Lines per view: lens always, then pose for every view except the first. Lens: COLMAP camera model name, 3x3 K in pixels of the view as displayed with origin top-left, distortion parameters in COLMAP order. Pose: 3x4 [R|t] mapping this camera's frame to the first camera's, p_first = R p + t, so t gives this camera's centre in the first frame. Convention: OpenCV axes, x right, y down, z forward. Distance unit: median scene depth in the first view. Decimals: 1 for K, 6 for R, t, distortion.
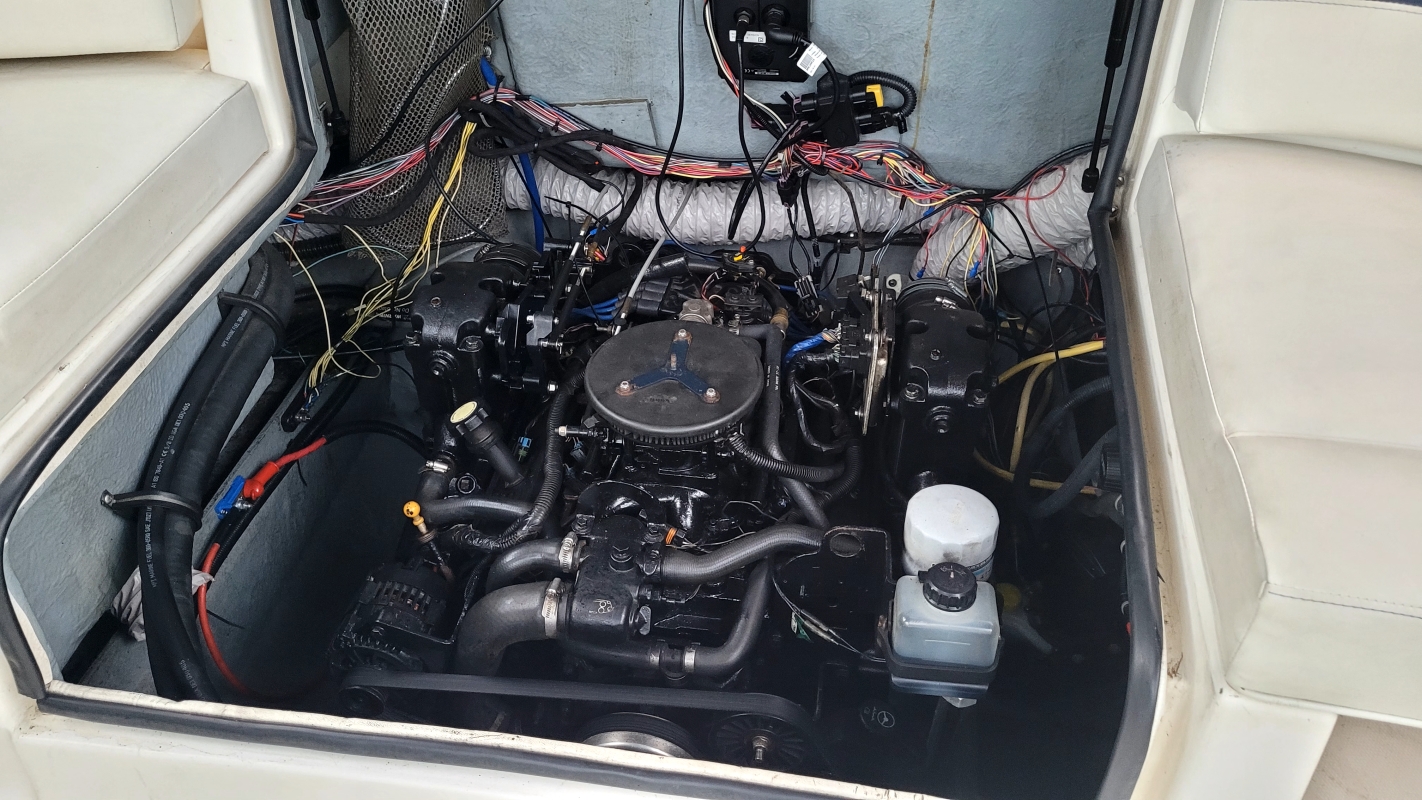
lens RADIAL K [[1064.9, 0, 711.0], [0, 1064.9, 400.0], [0, 0, 1]] dist [0.031973, 0.005238]
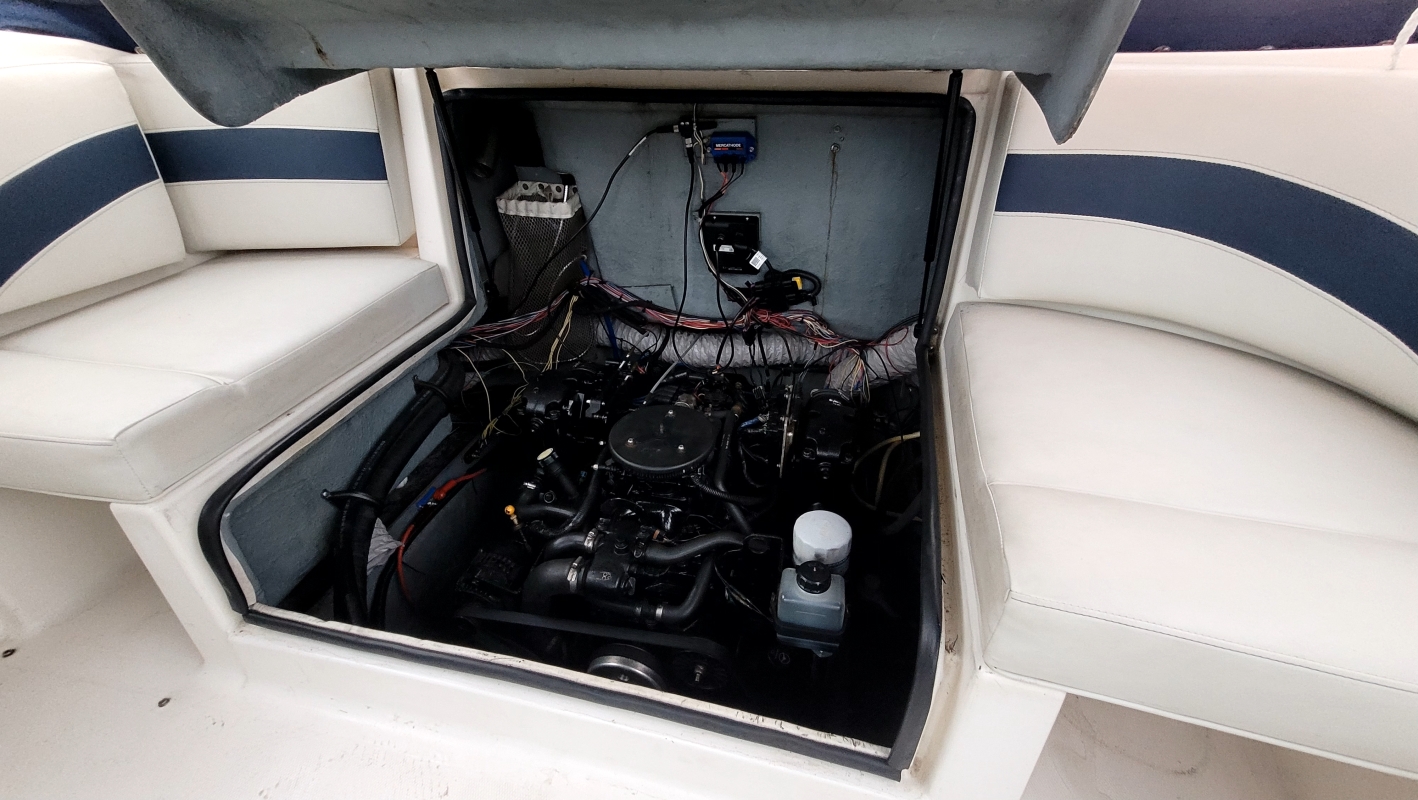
lens RADIAL K [[557.2, 0, 705.6], [0, 557.2, 406.2], [0, 0, 1]] dist [0.000258, 0.000047]
pose [[0.996815, 0.036975, -0.070652, 0.083869], [-0.043850, 0.994182, -0.098379, 0.011329], [0.066603, 0.101164, 0.992638, 0.119513]]
